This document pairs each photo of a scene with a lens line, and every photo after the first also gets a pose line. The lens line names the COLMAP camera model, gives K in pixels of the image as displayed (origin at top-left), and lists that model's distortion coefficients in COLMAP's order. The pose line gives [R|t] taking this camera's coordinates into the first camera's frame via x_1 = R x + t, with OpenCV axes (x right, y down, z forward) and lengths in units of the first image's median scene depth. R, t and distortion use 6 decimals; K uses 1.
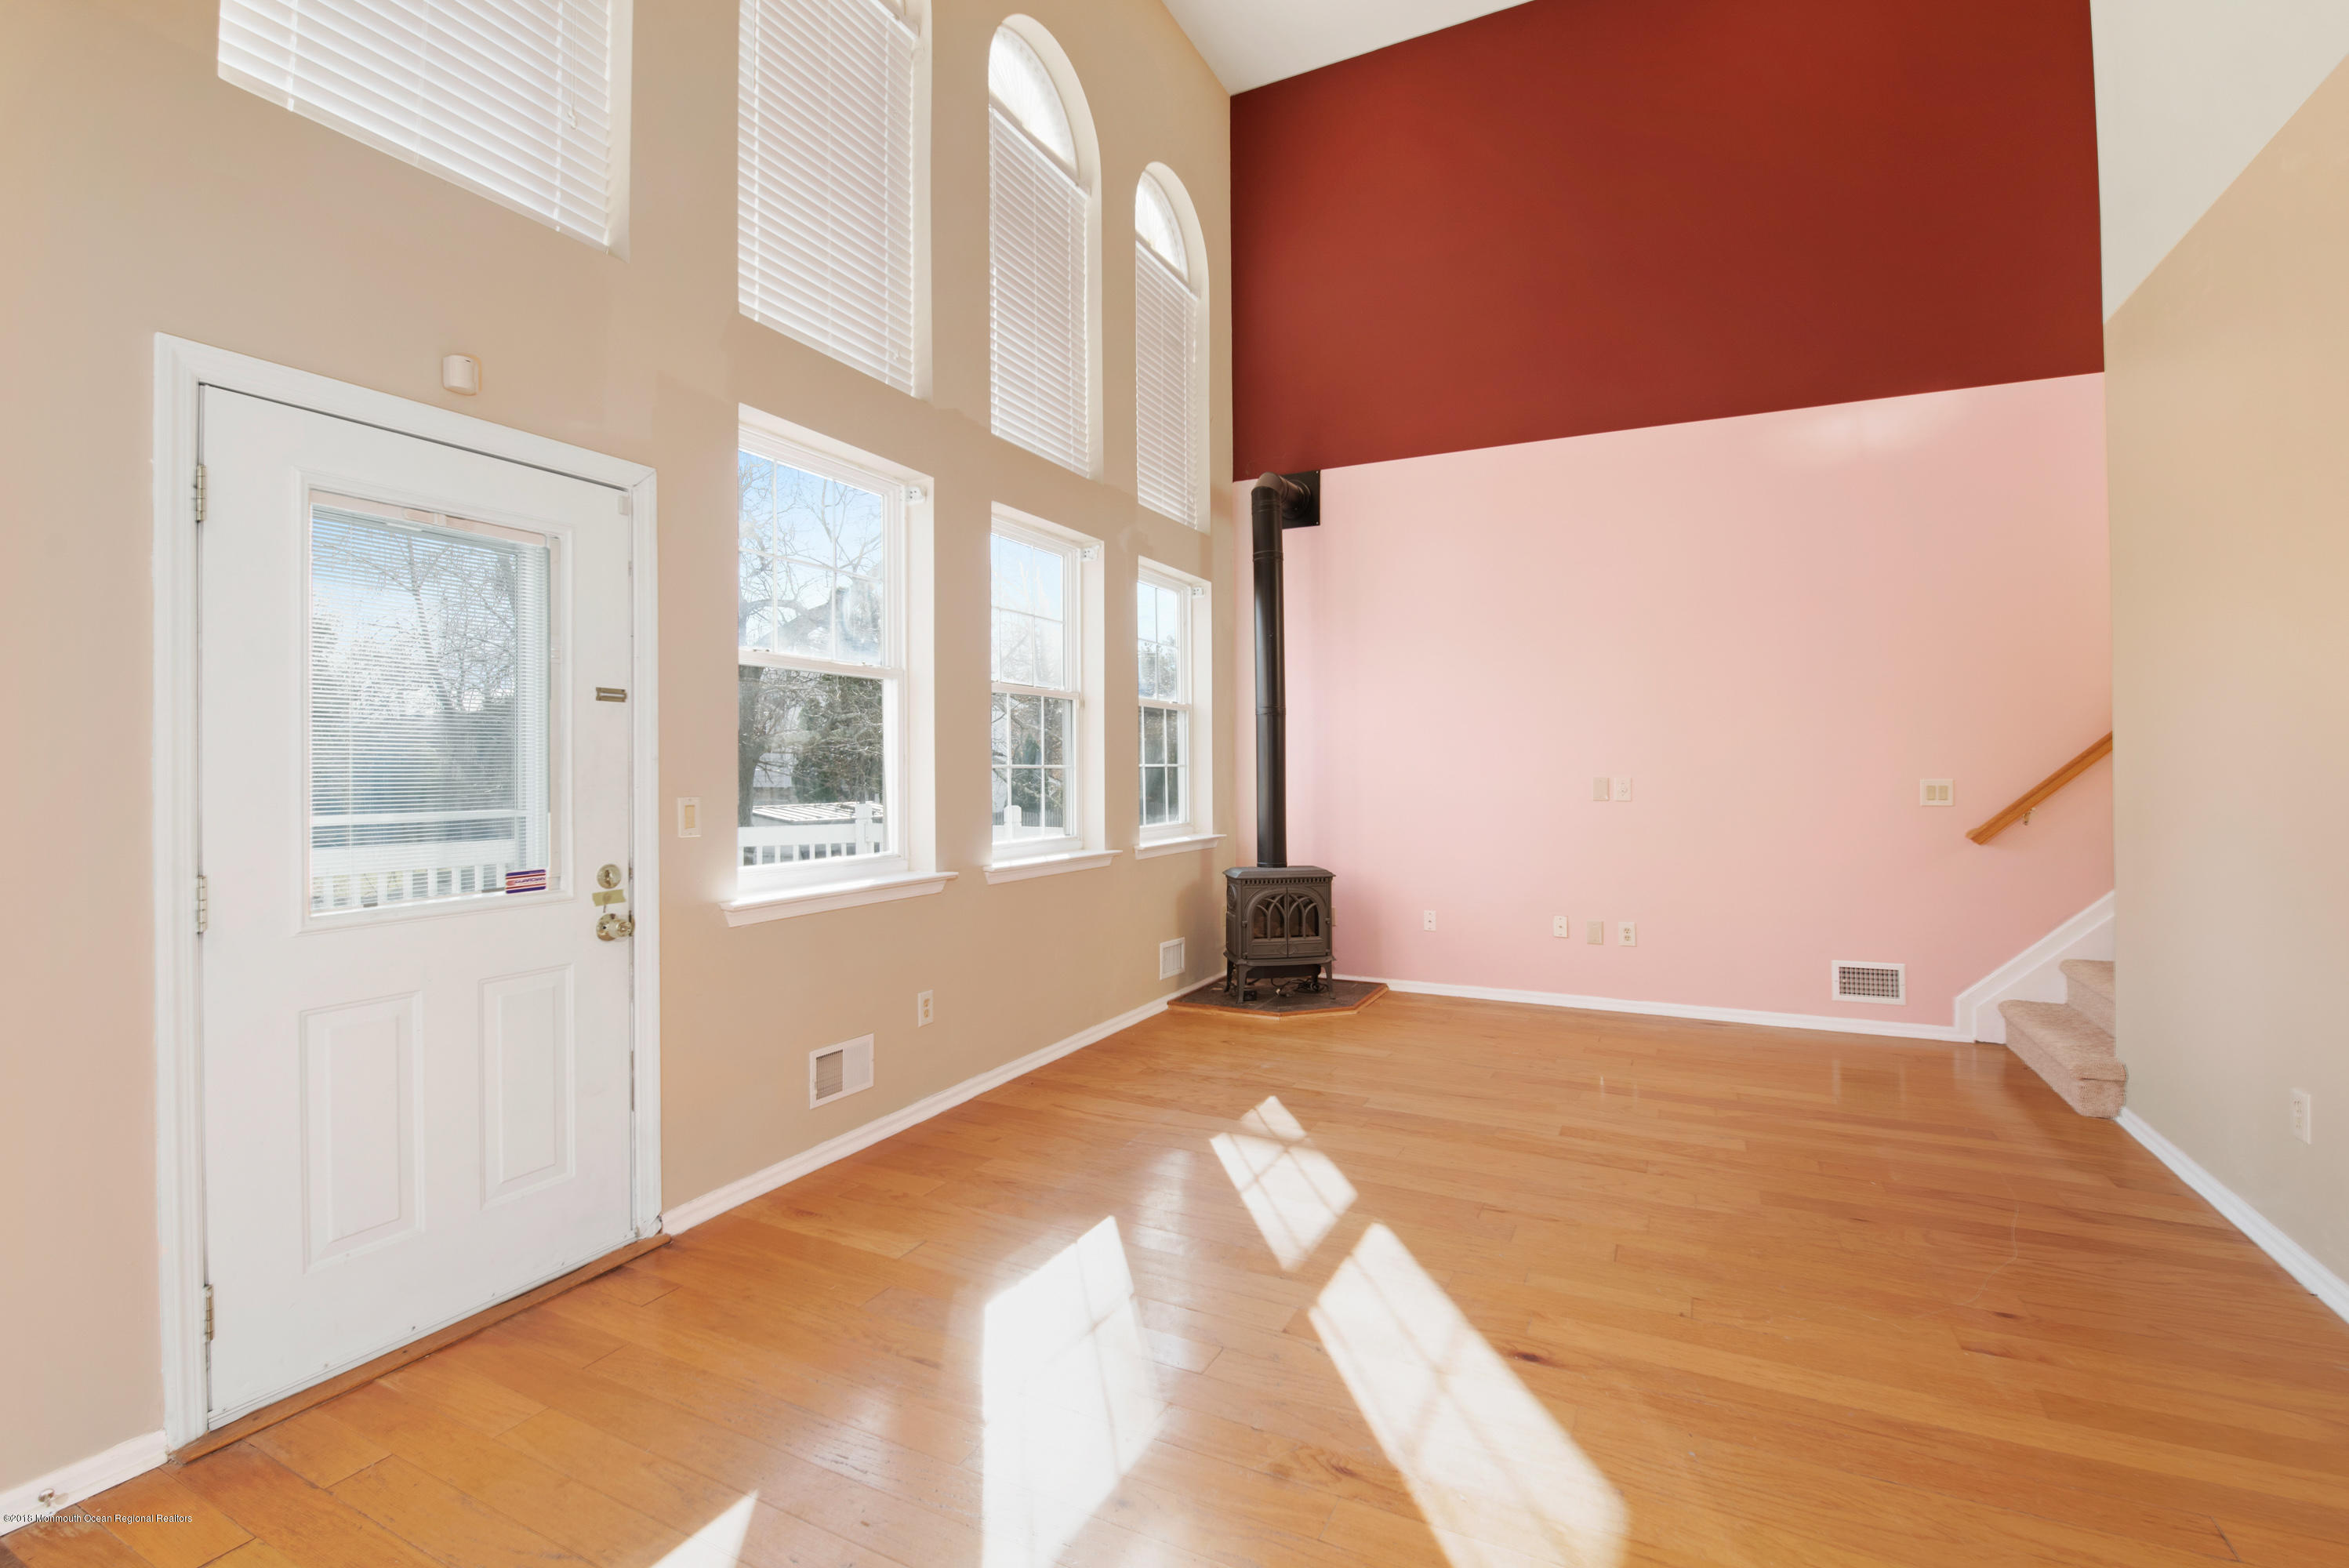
lens RADIAL K [[1039.5, 0, 1172.4], [0, 1039.5, 768.2], [0, 0, 1]] dist [0.000169, -0.004281]
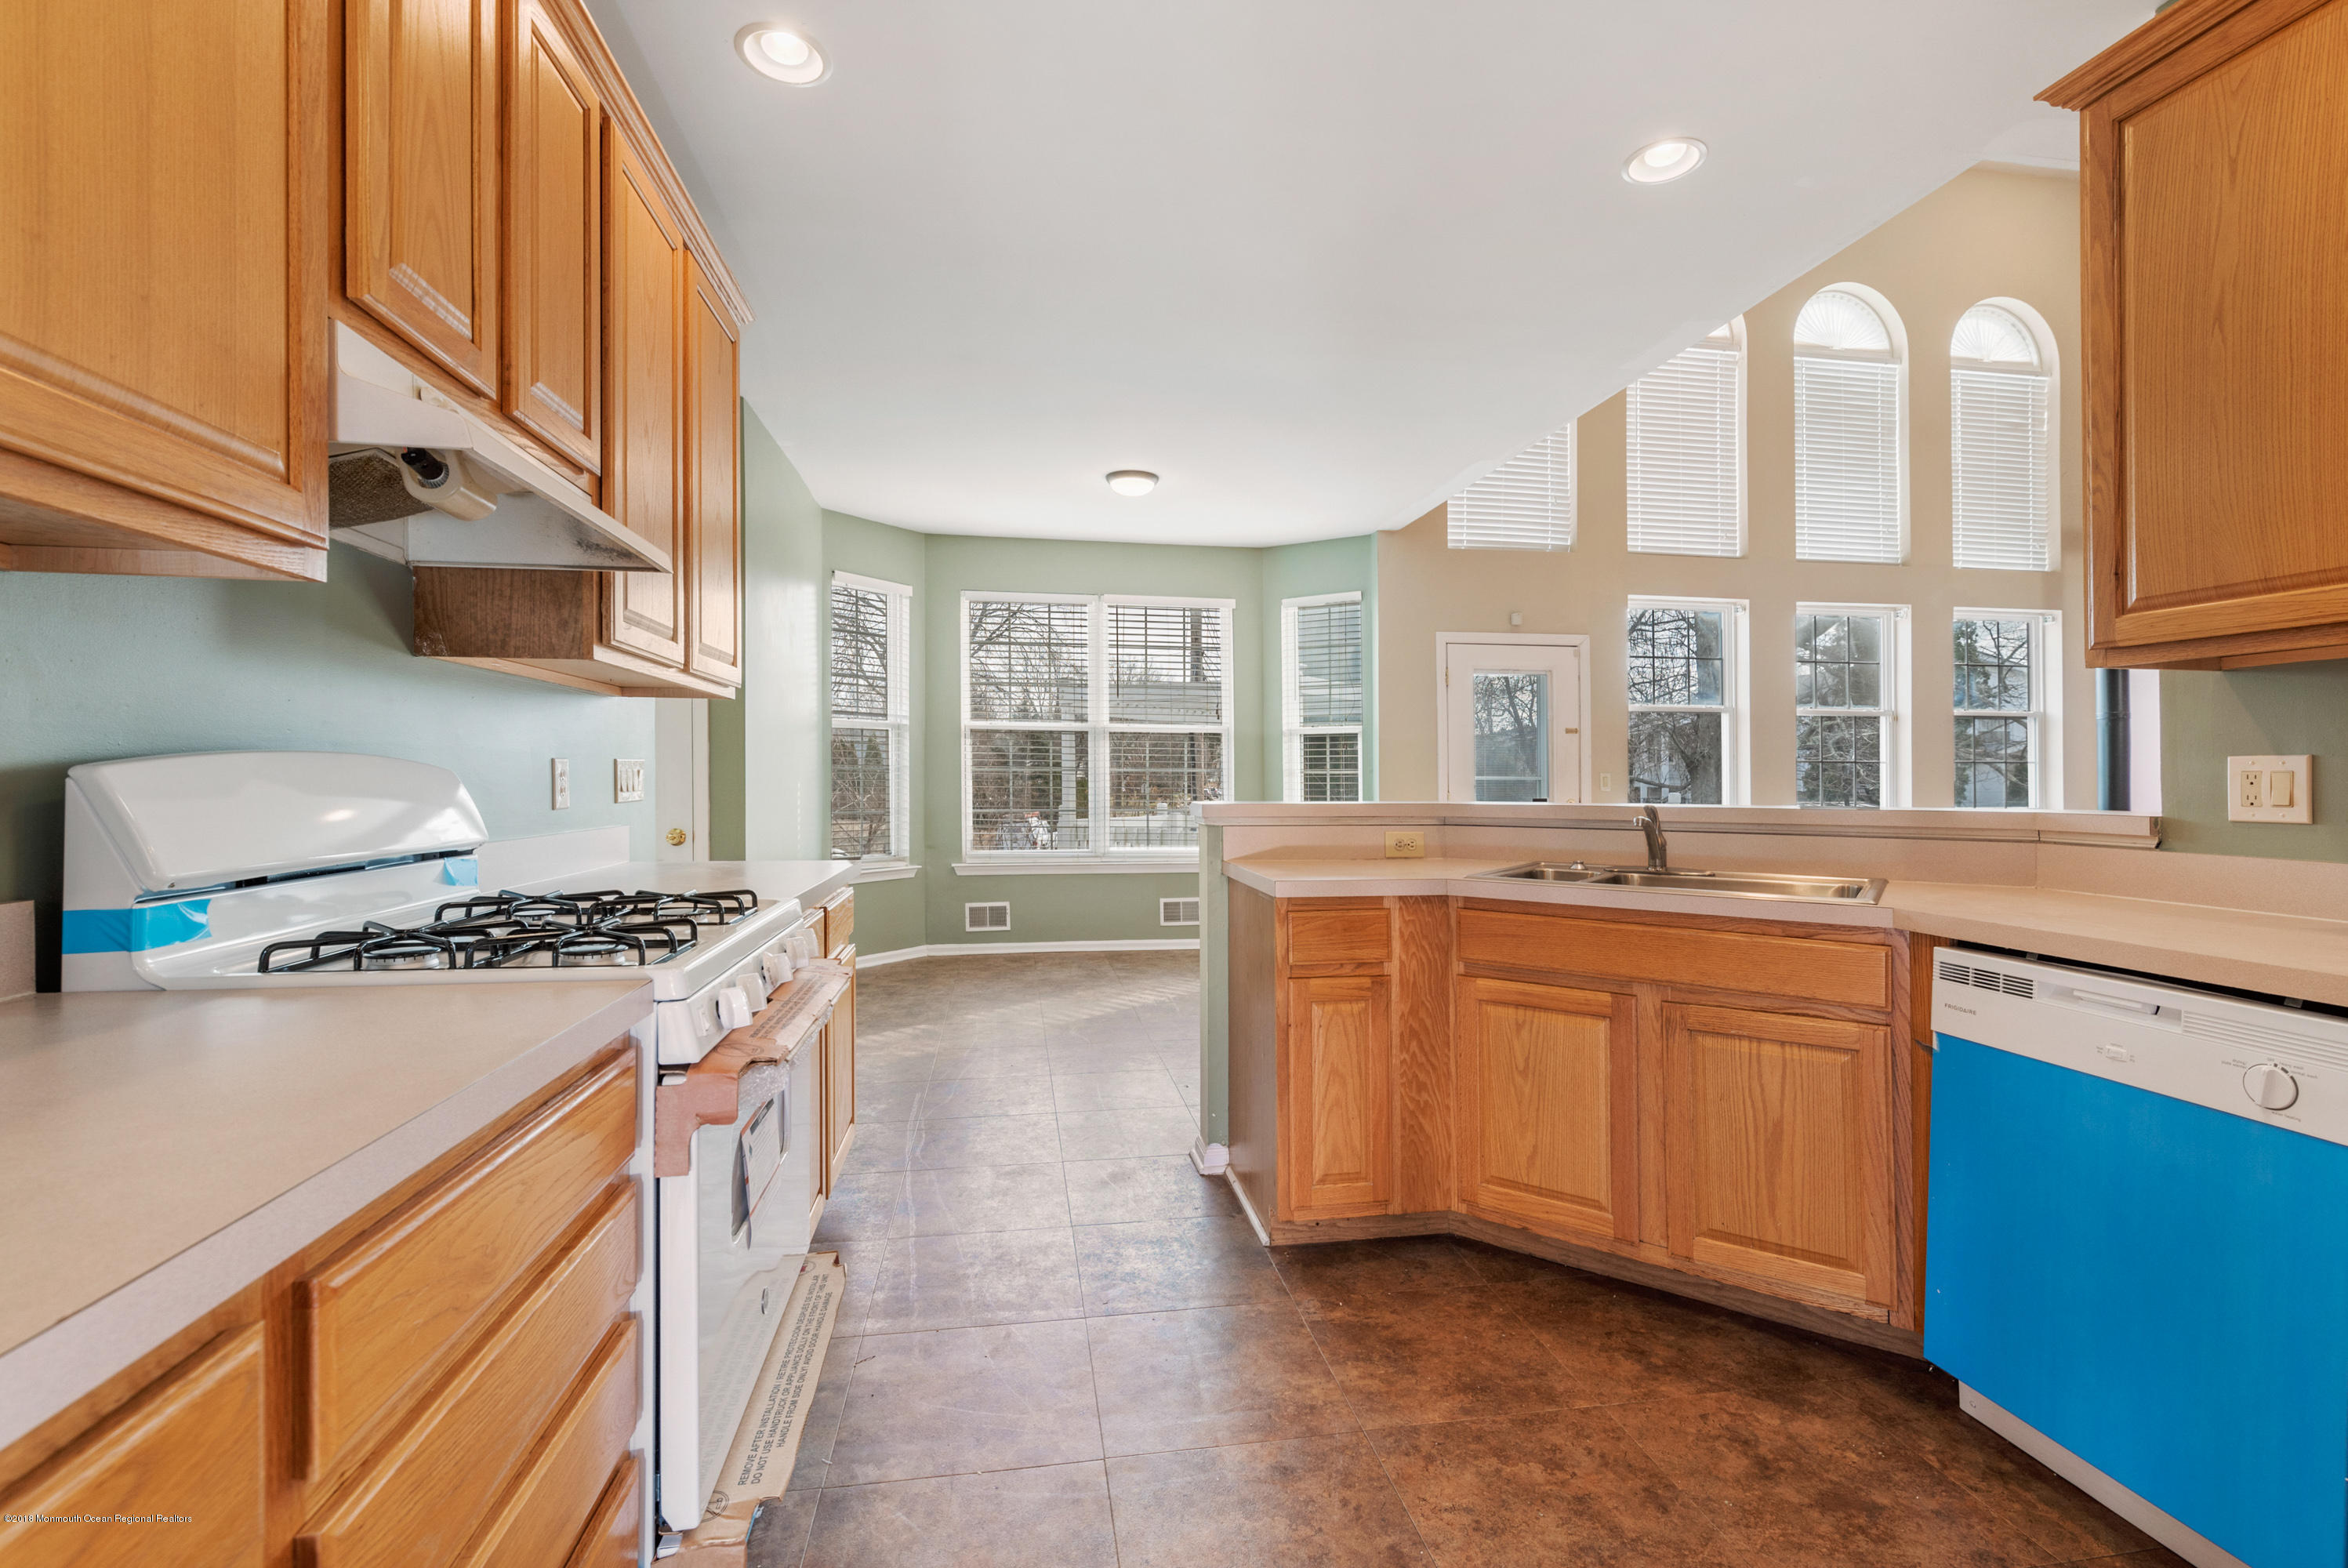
lens RADIAL K [[1039.1, 0, 1186.8], [0, 1039.1, 773.1], [0, 0, 1]] dist [0.000169, -0.004281]
pose [[0.605489, 0.007316, -0.795820, 0.506465], [-0.007385, 0.999966, 0.003574, 0.013955], [0.795819, 0.003713, 0.605523, -0.704230]]
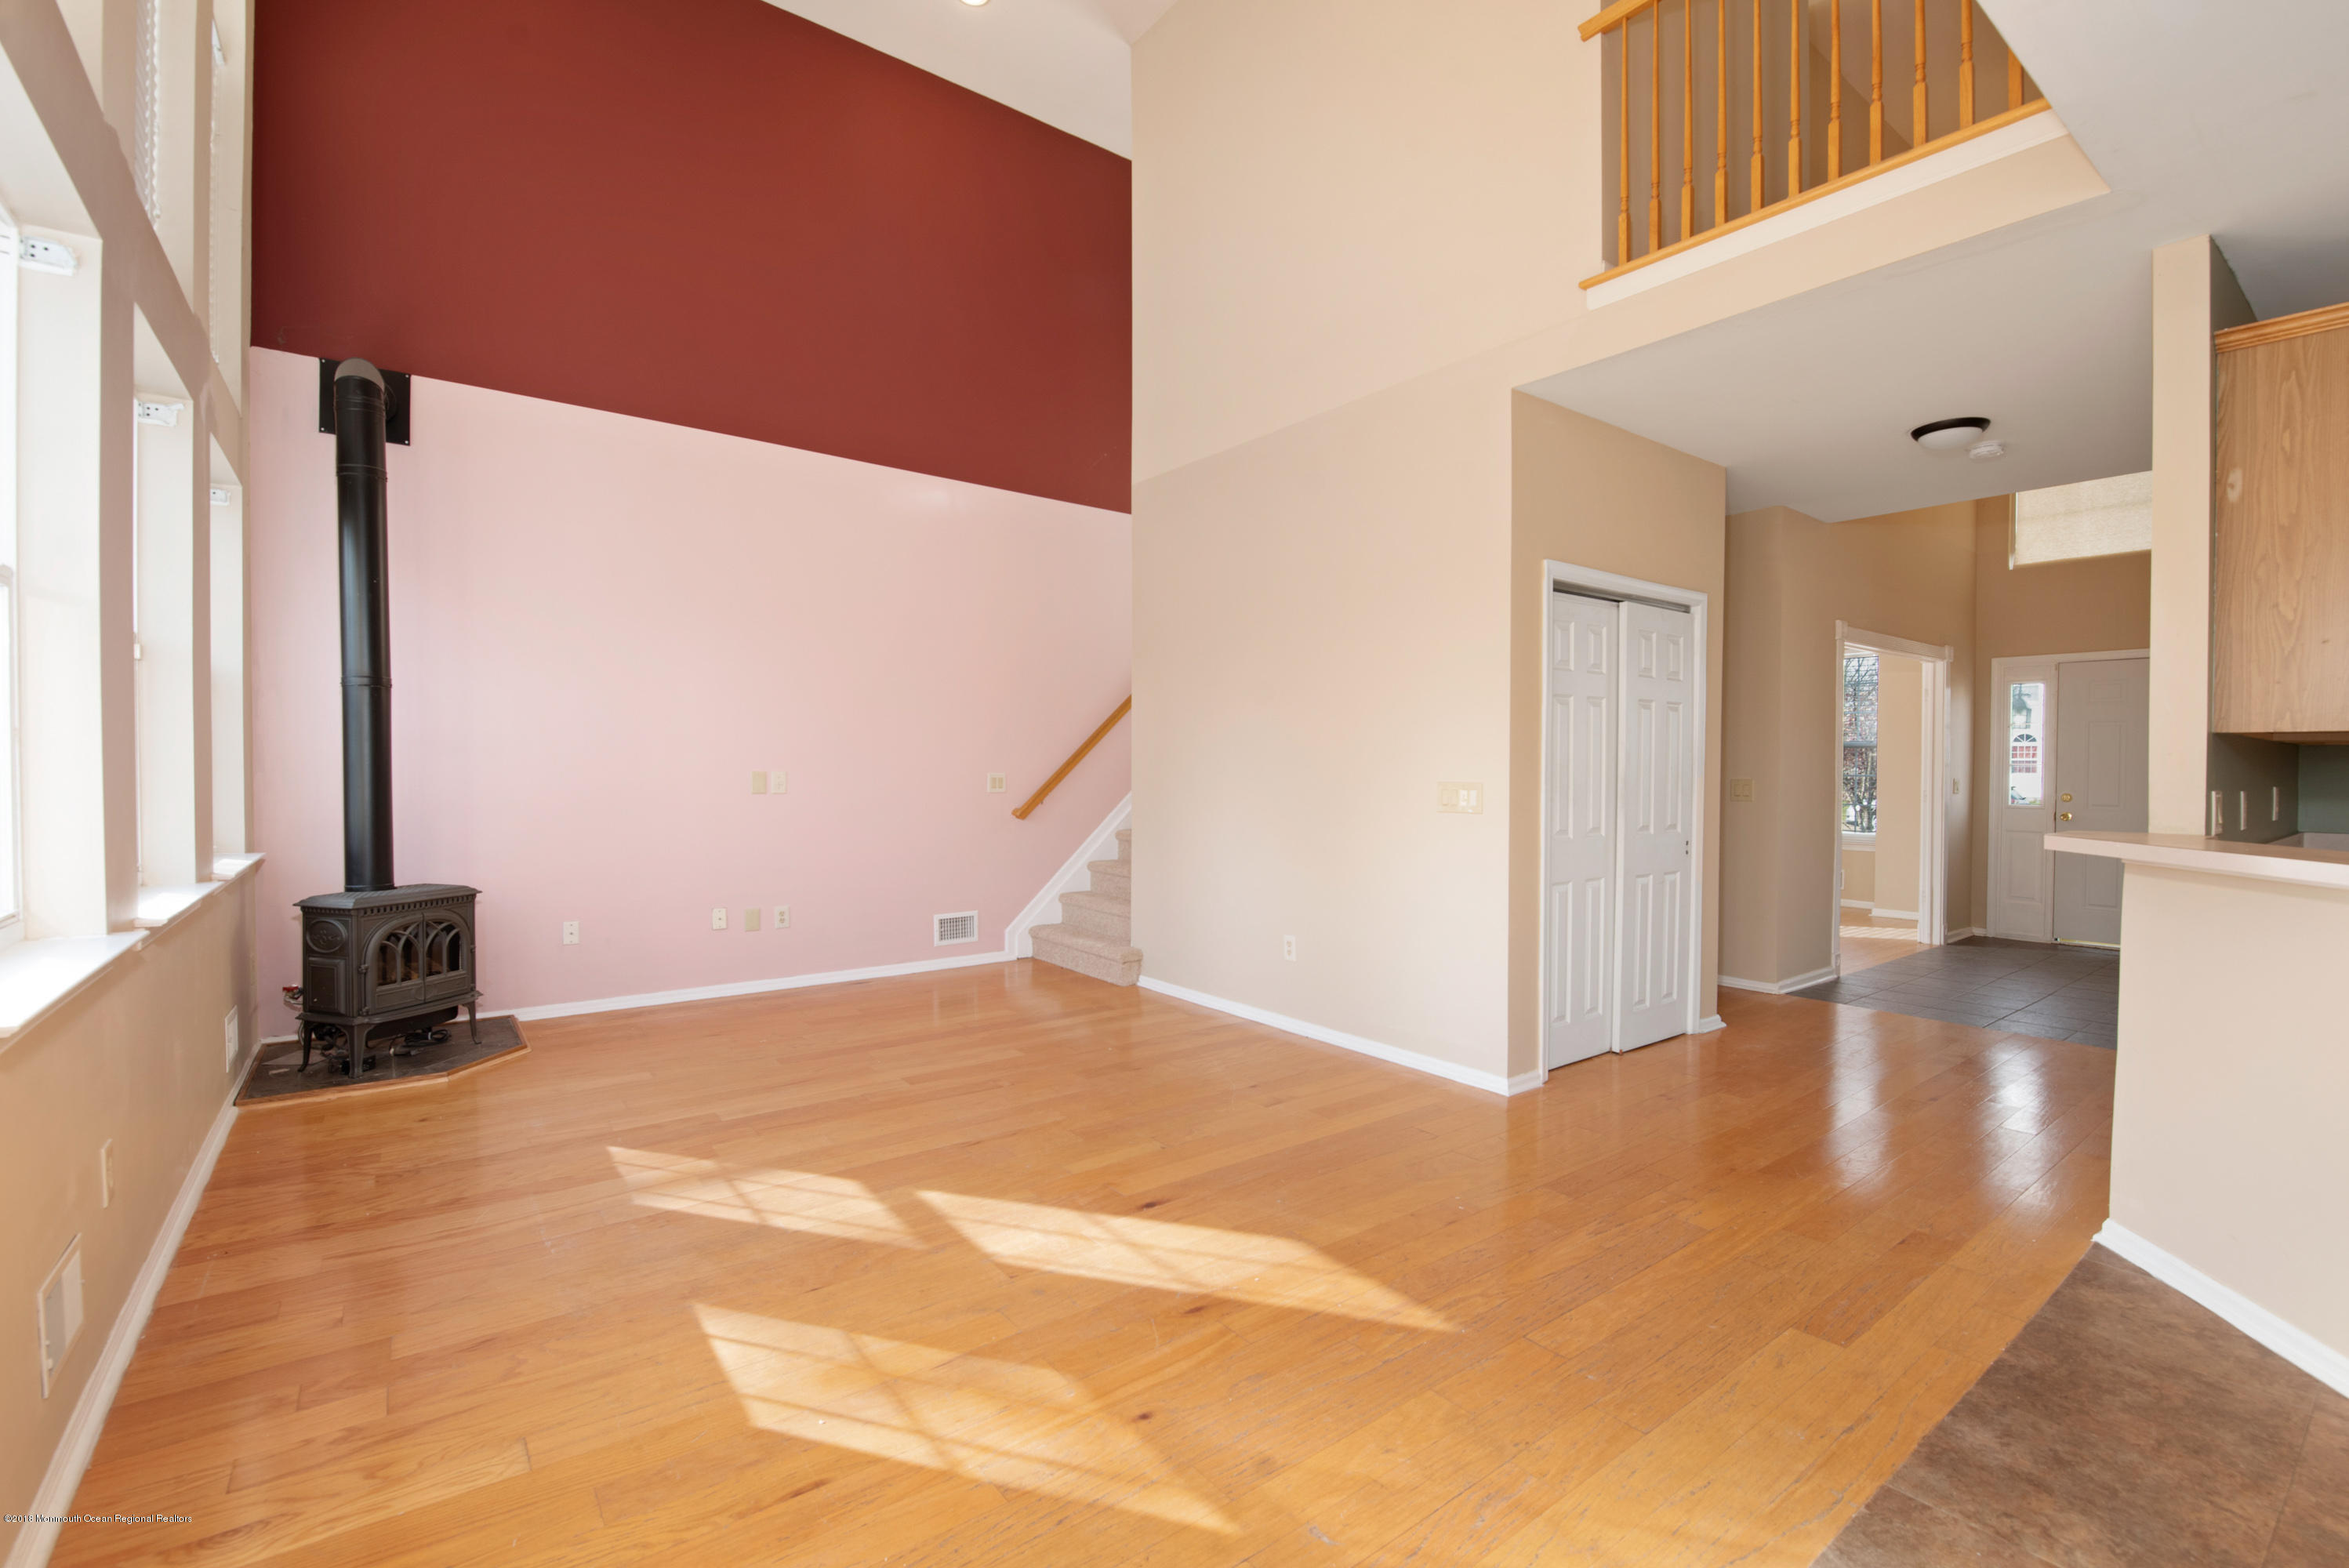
lens RADIAL K [[1039.5, 0, 1177.0], [0, 1039.5, 777.1], [0, 0, 1]] dist [0.000169, -0.004281]
pose [[0.439184, -0.003790, 0.898389, -0.404419], [-0.007954, 0.999936, 0.008107, 0.003424], [-0.898362, -0.010706, 0.439125, 0.188502]]
